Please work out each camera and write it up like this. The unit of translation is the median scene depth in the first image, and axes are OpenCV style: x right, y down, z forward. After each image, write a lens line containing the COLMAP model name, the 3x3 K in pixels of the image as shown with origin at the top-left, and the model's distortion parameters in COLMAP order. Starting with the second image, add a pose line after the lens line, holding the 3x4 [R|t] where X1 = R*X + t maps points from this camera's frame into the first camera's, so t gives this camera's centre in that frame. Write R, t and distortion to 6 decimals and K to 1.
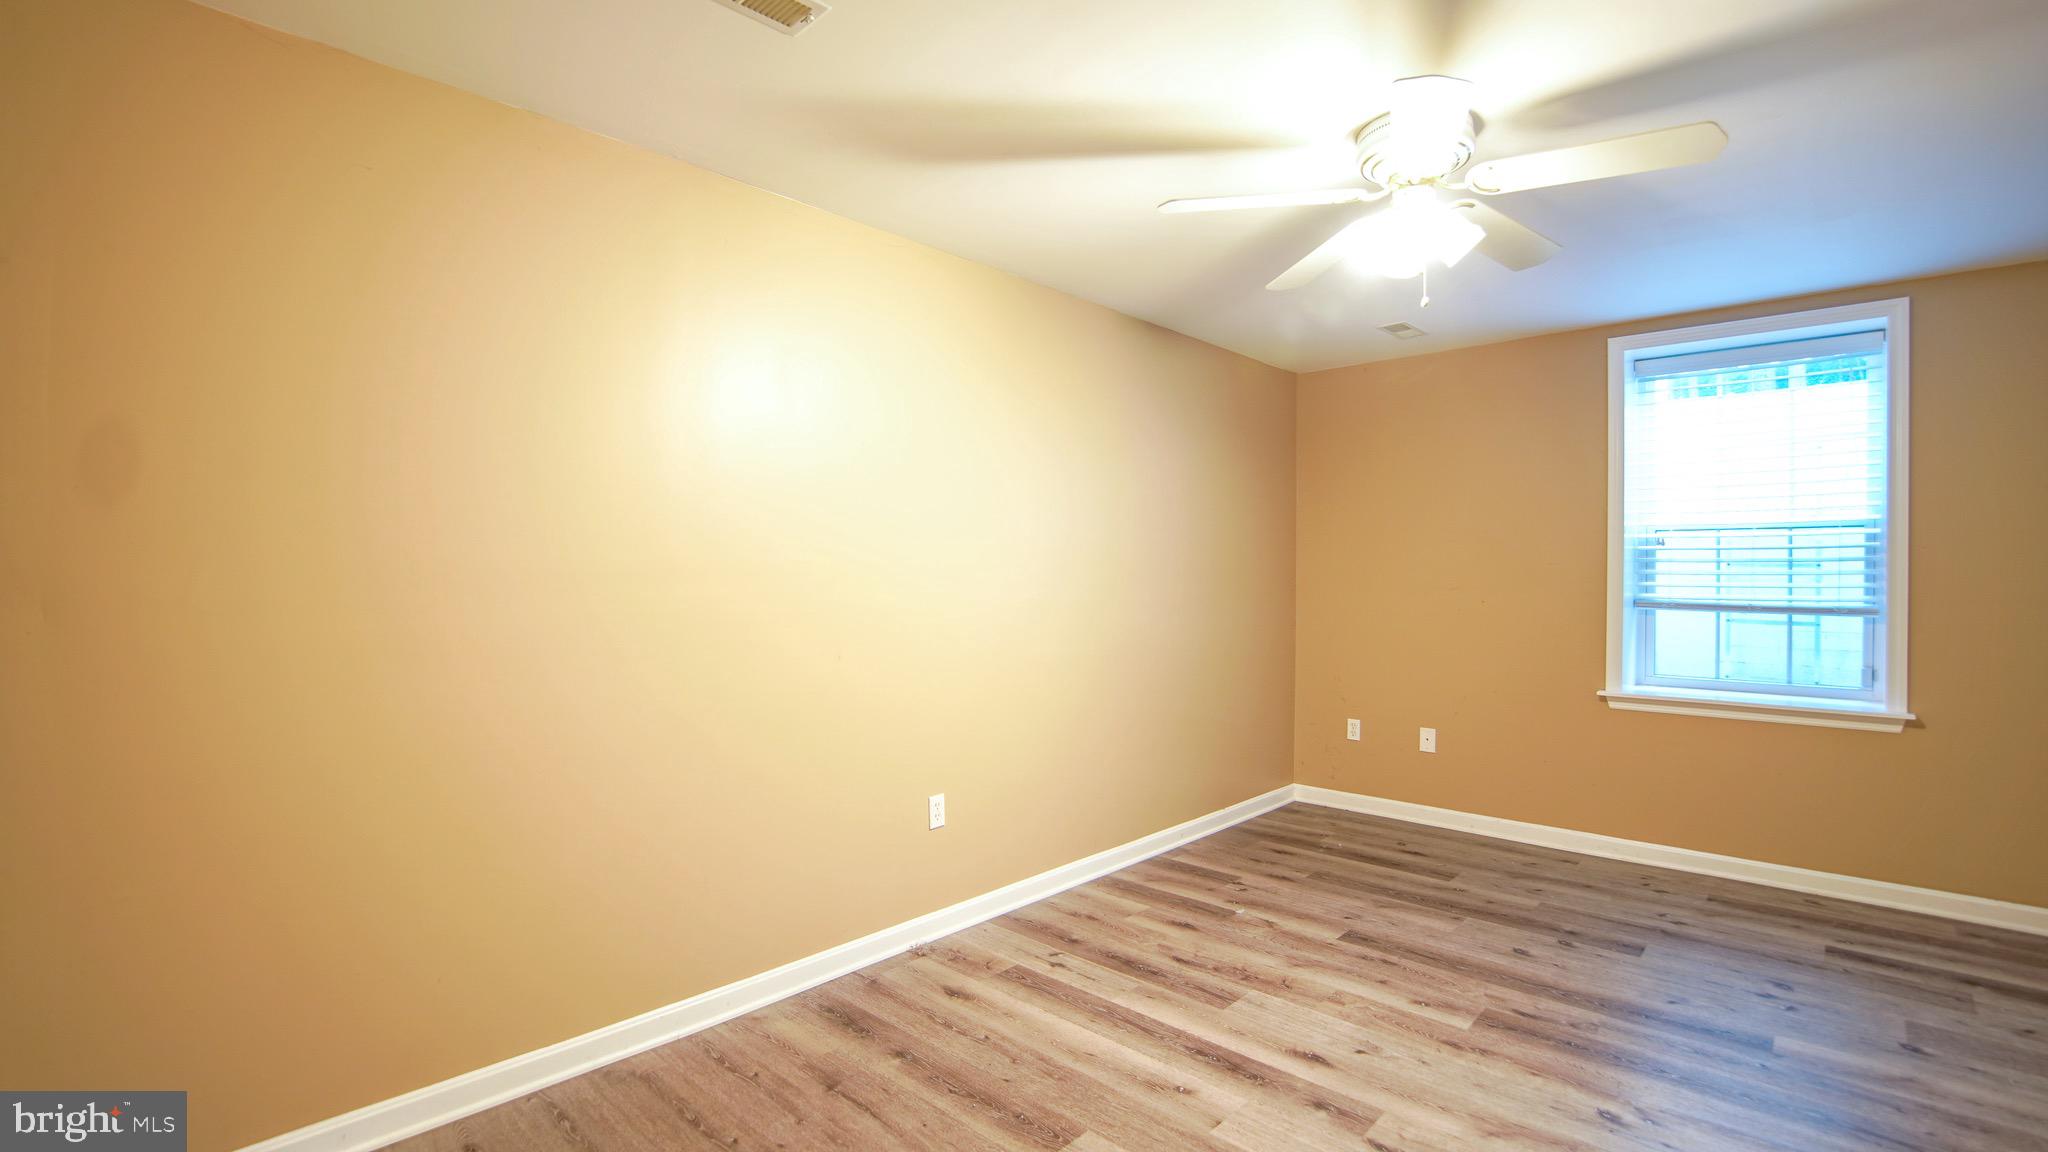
lens RADIAL K [[905.6, 0, 1040.7], [0, 905.6, 573.4], [0, 0, 1]] dist [-0.079238, 0.021800]
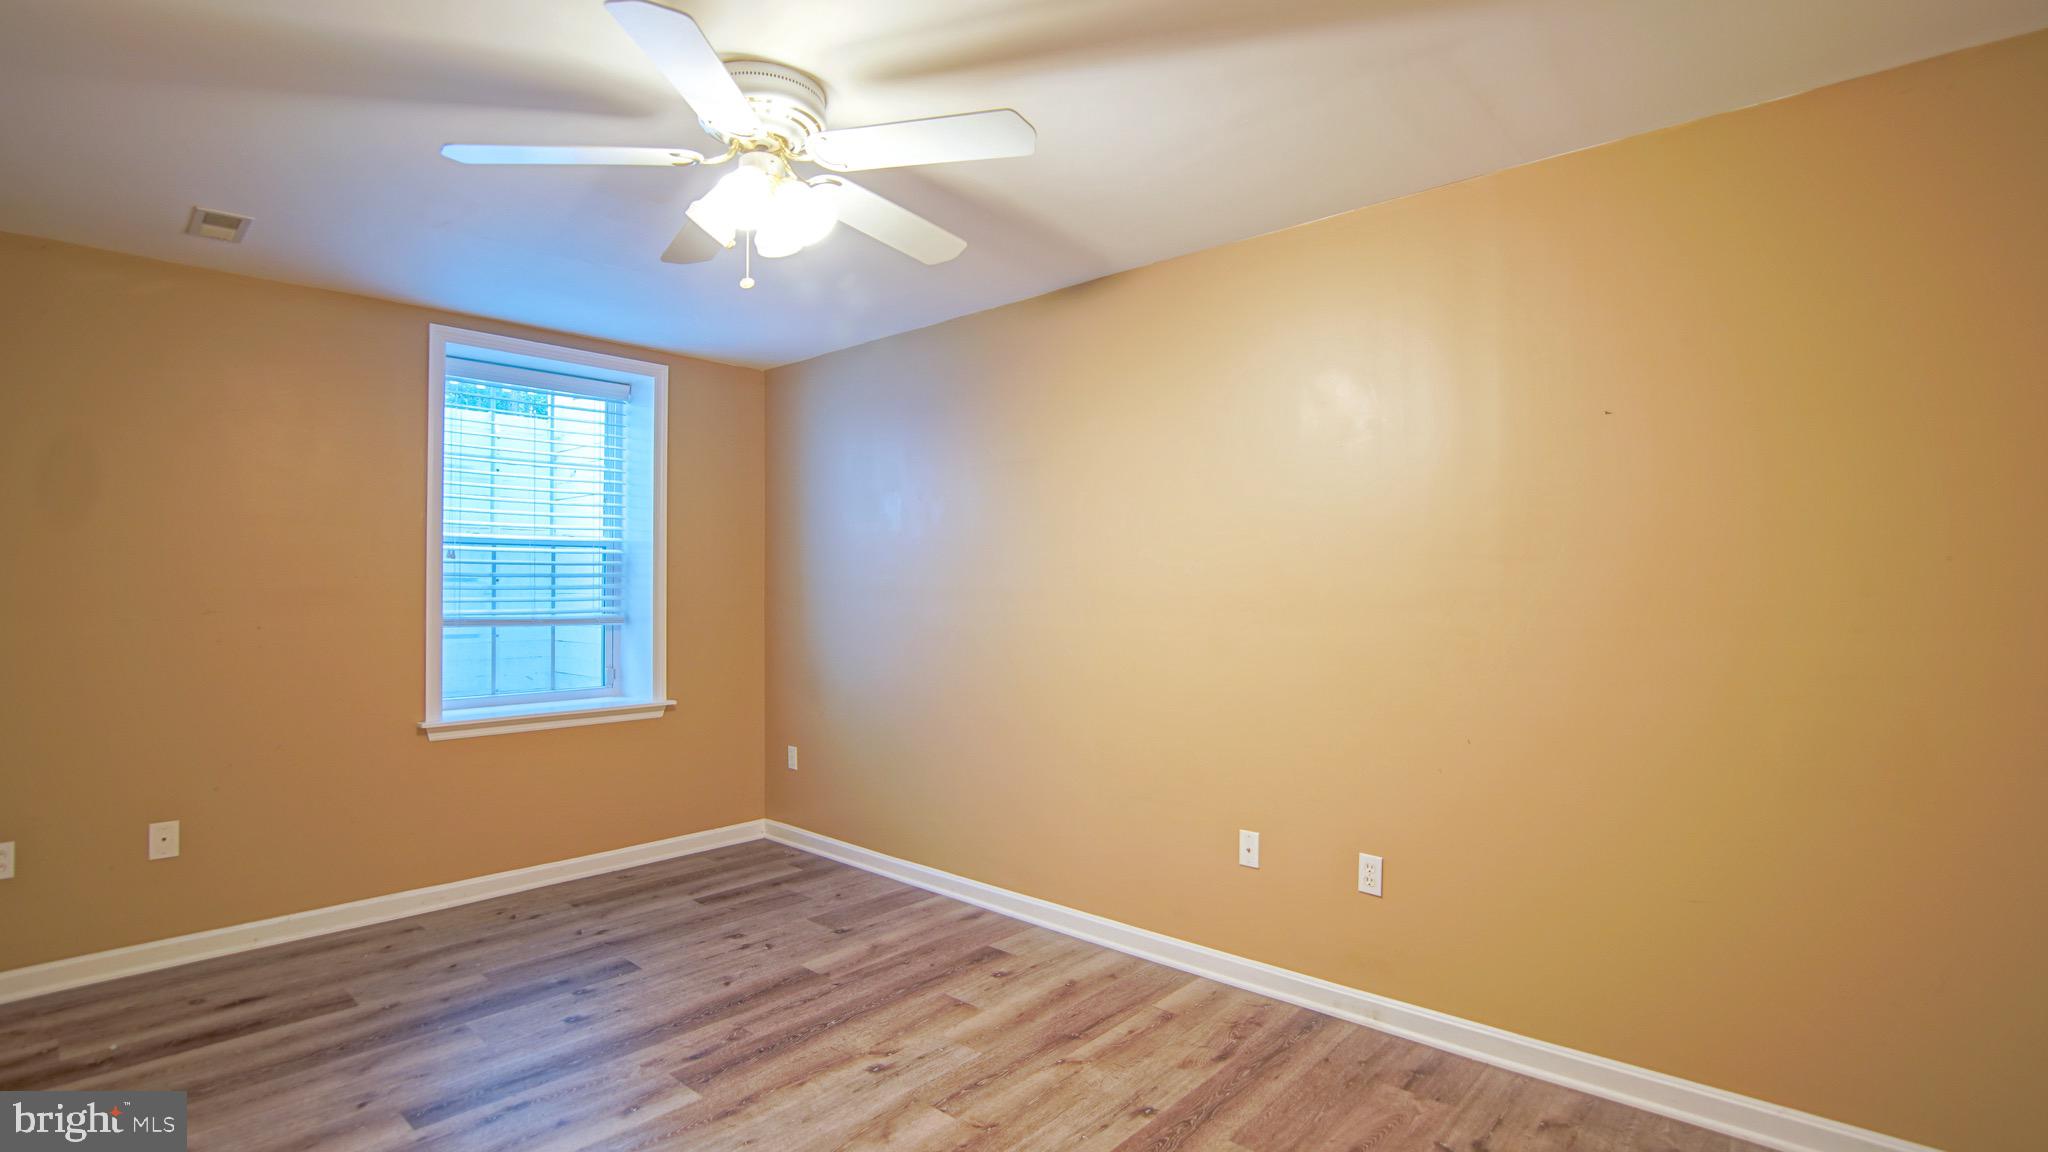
lens RADIAL K [[920.5, 0, 1029.5], [0, 920.5, 575.6], [0, 0, 1]] dist [-0.036494, 0.006318]
pose [[-0.009179, 0.010061, 0.999907, -0.313388], [0.003754, 0.999943, -0.010026, -0.001810], [-0.999951, 0.003662, -0.009216, 0.467753]]
